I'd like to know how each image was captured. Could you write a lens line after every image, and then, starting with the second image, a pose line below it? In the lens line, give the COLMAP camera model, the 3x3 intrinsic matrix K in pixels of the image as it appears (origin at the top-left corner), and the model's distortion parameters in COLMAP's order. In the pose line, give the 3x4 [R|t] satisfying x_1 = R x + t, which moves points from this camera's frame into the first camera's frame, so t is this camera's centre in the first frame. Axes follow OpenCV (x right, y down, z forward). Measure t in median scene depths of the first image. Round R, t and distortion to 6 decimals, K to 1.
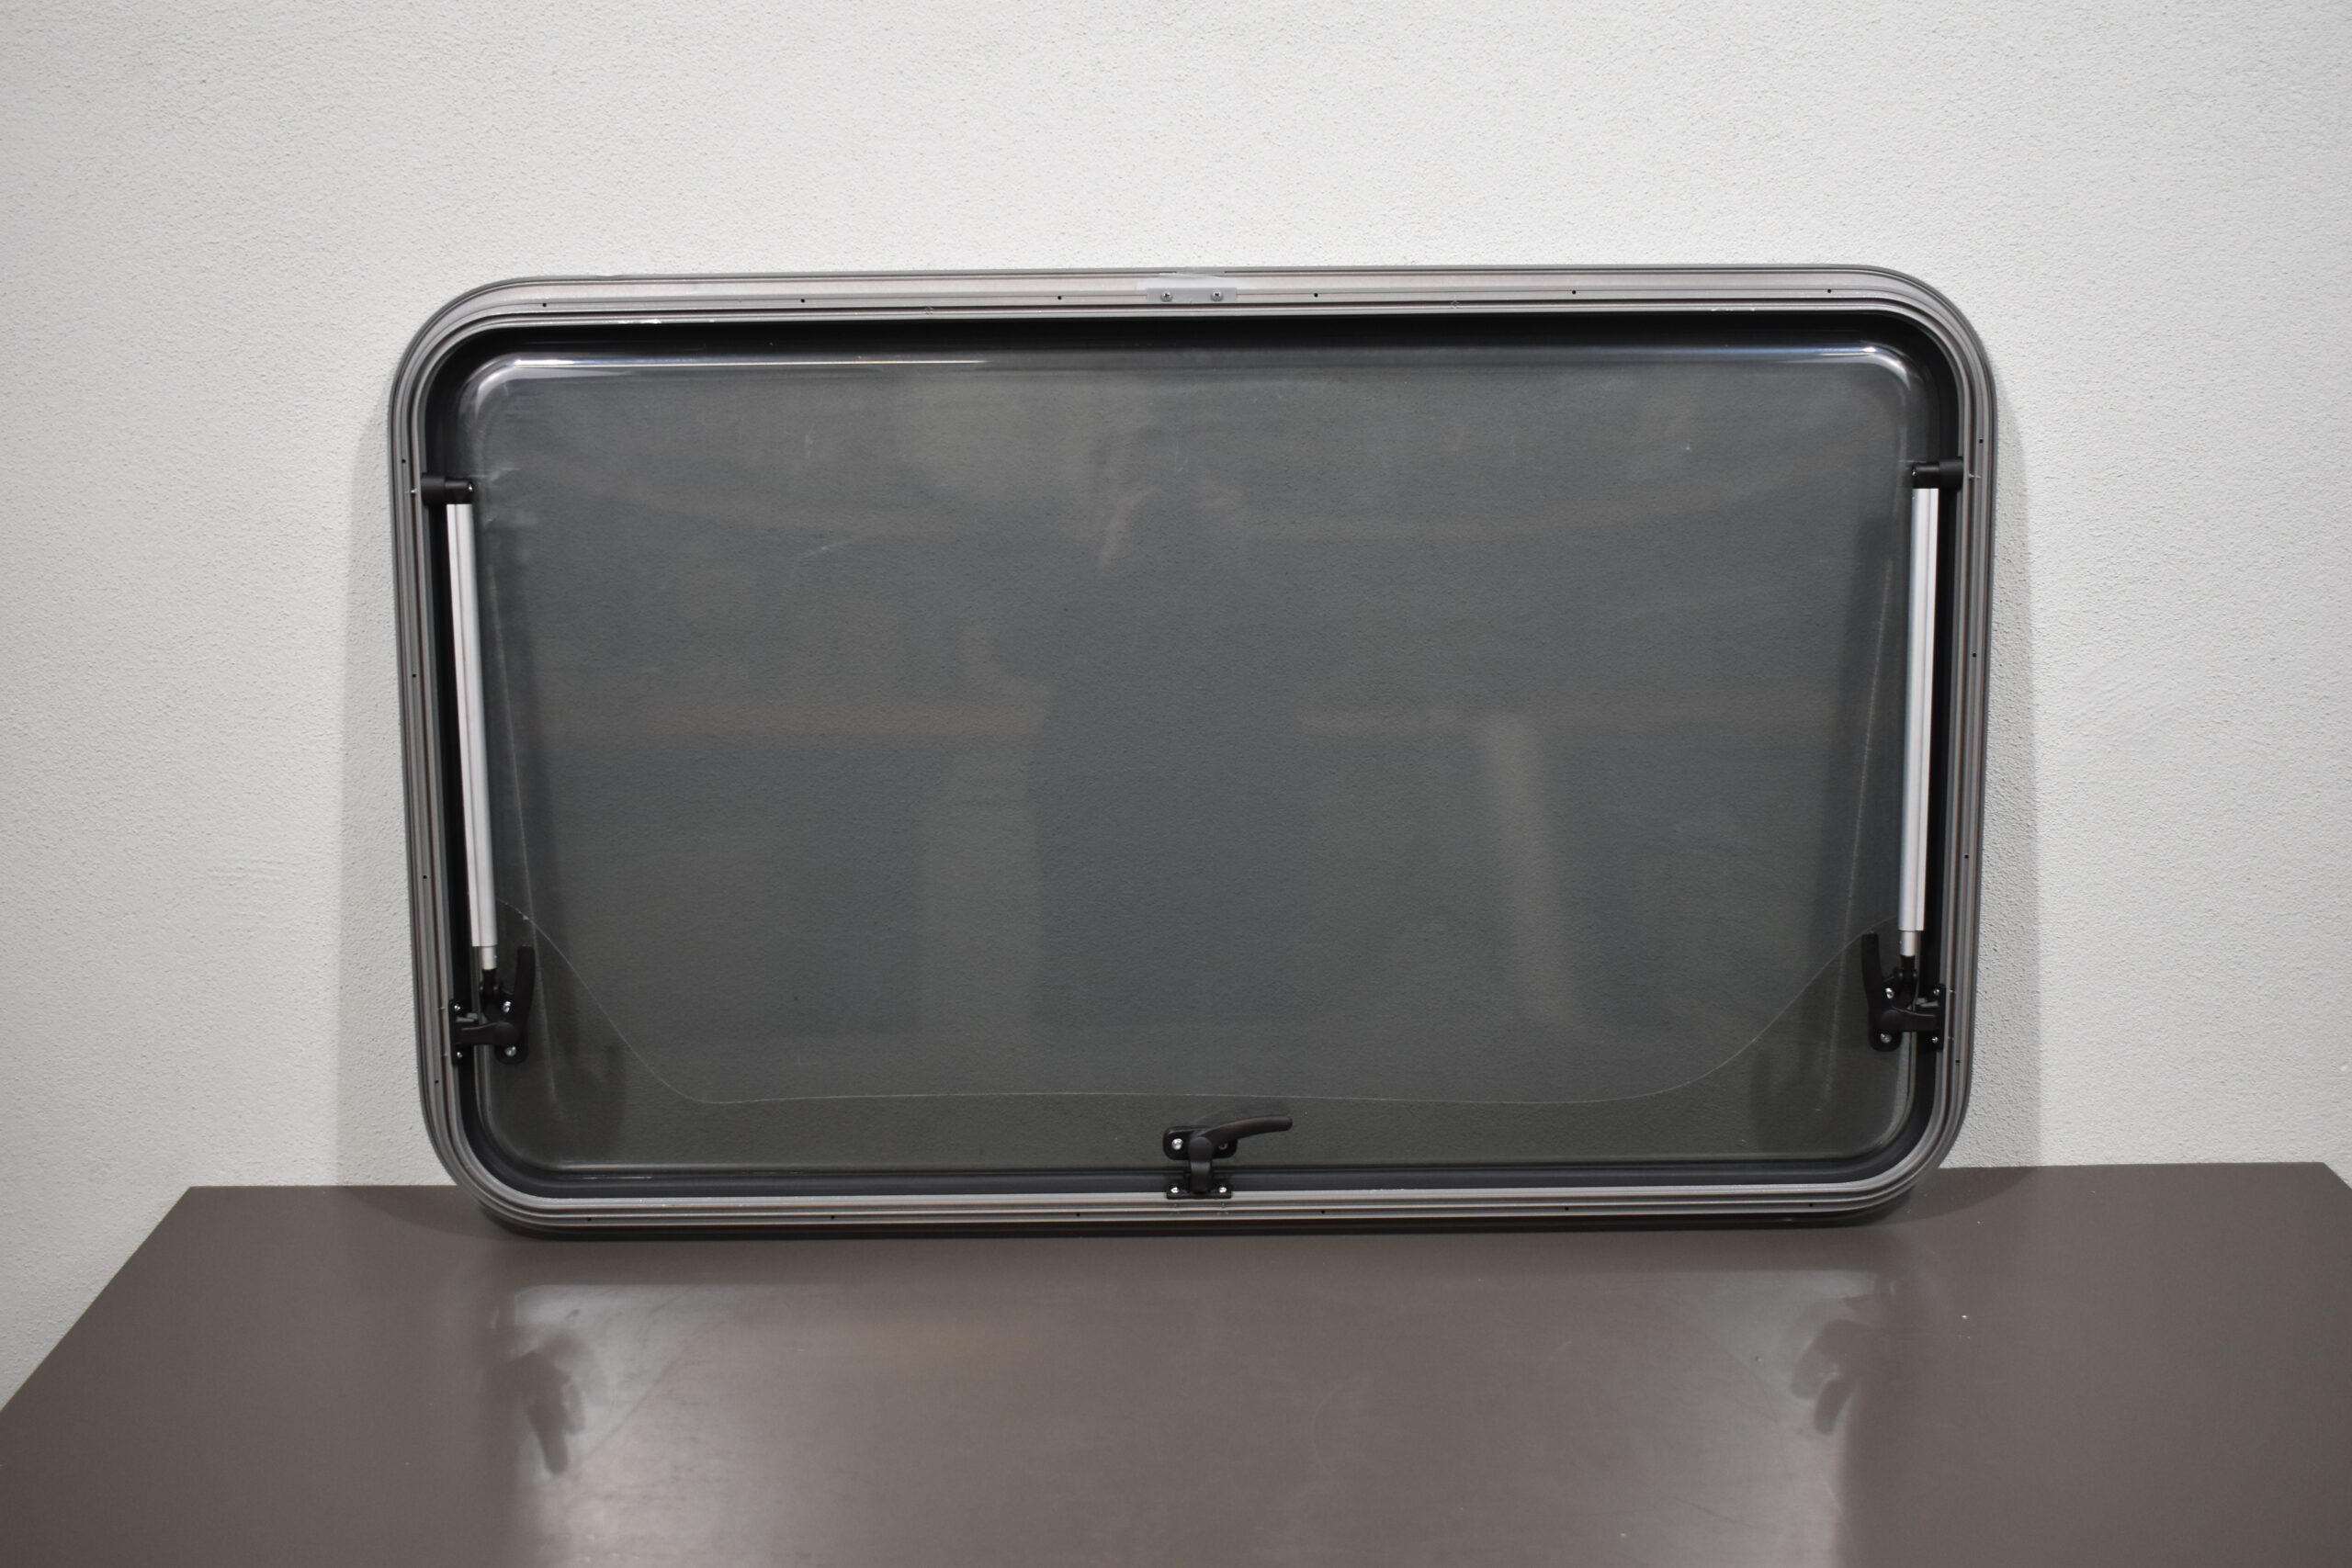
lens RADIAL K [[2529.4, 0, 1176.0], [0, 2529.4, 784.0], [0, 0, 1]] dist [-0.043656, -0.025533]
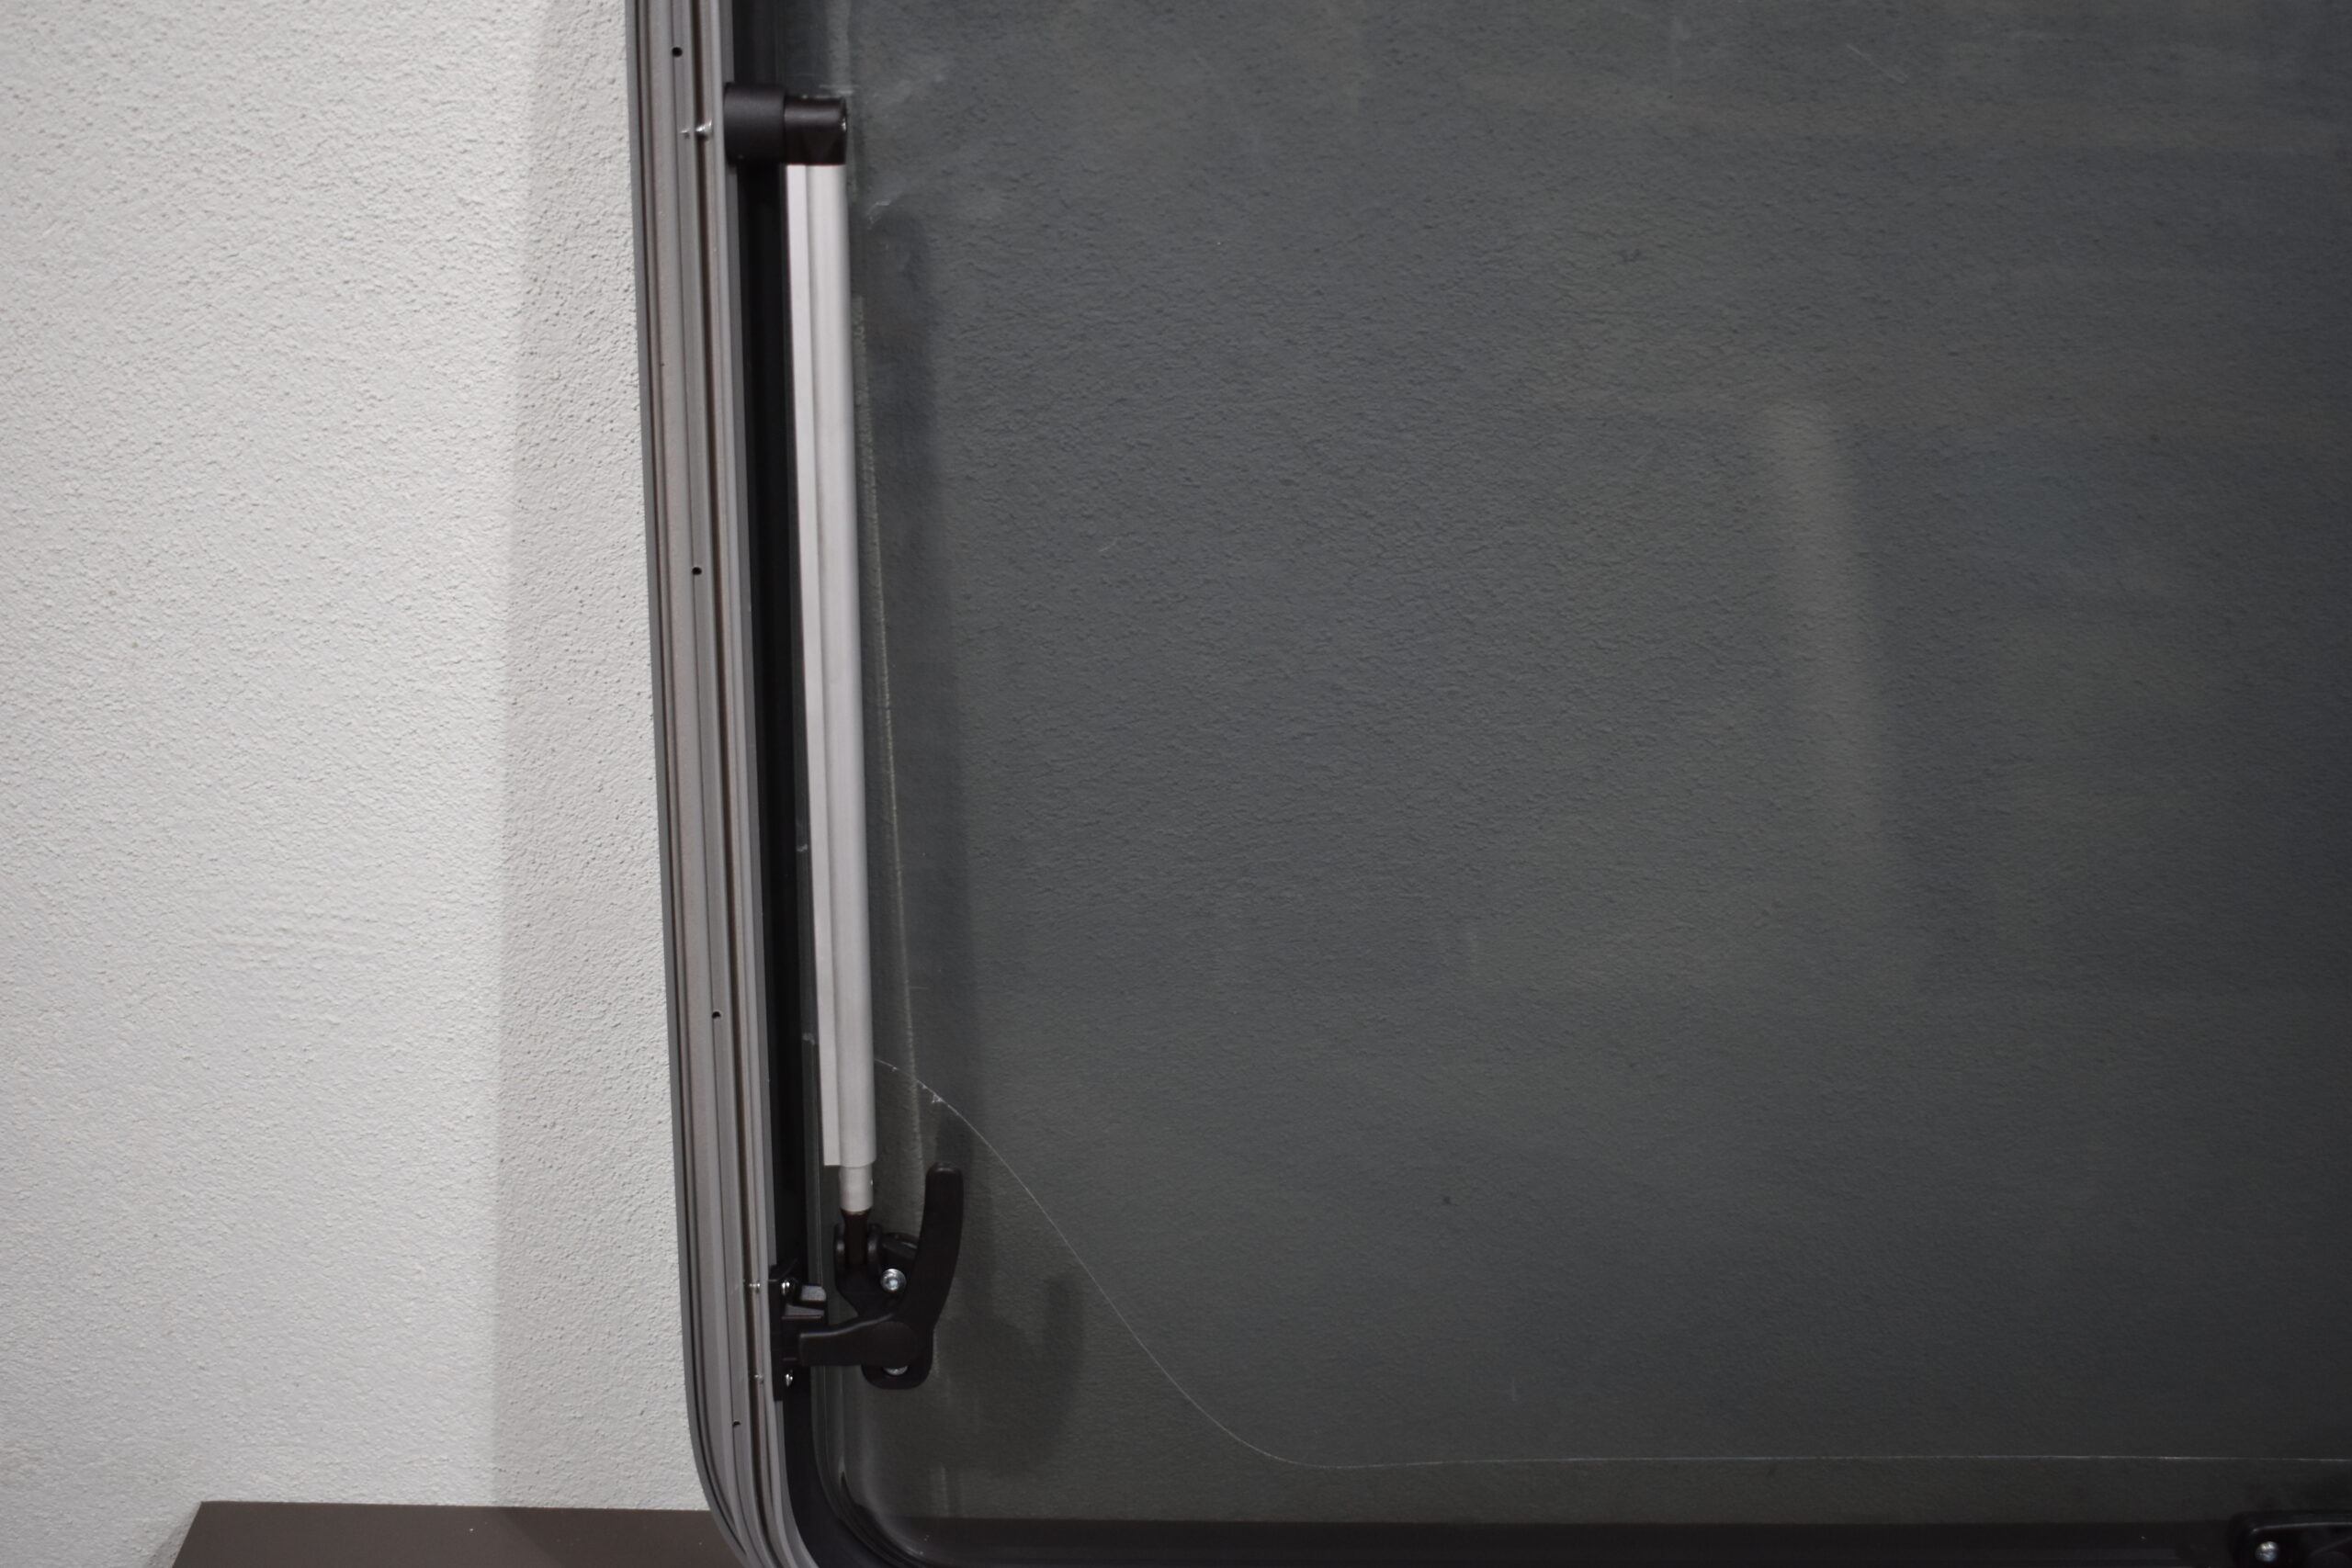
lens RADIAL K [[2529.4, 0, 1176.0], [0, 2529.4, 784.0], [0, 0, 1]] dist [-0.043656, -0.025533]
pose [[0.999502, 0.022117, 0.022486, -0.226842], [-0.025781, 0.983593, 0.178548, -0.084372], [-0.018169, -0.179039, 0.983674, 0.564668]]
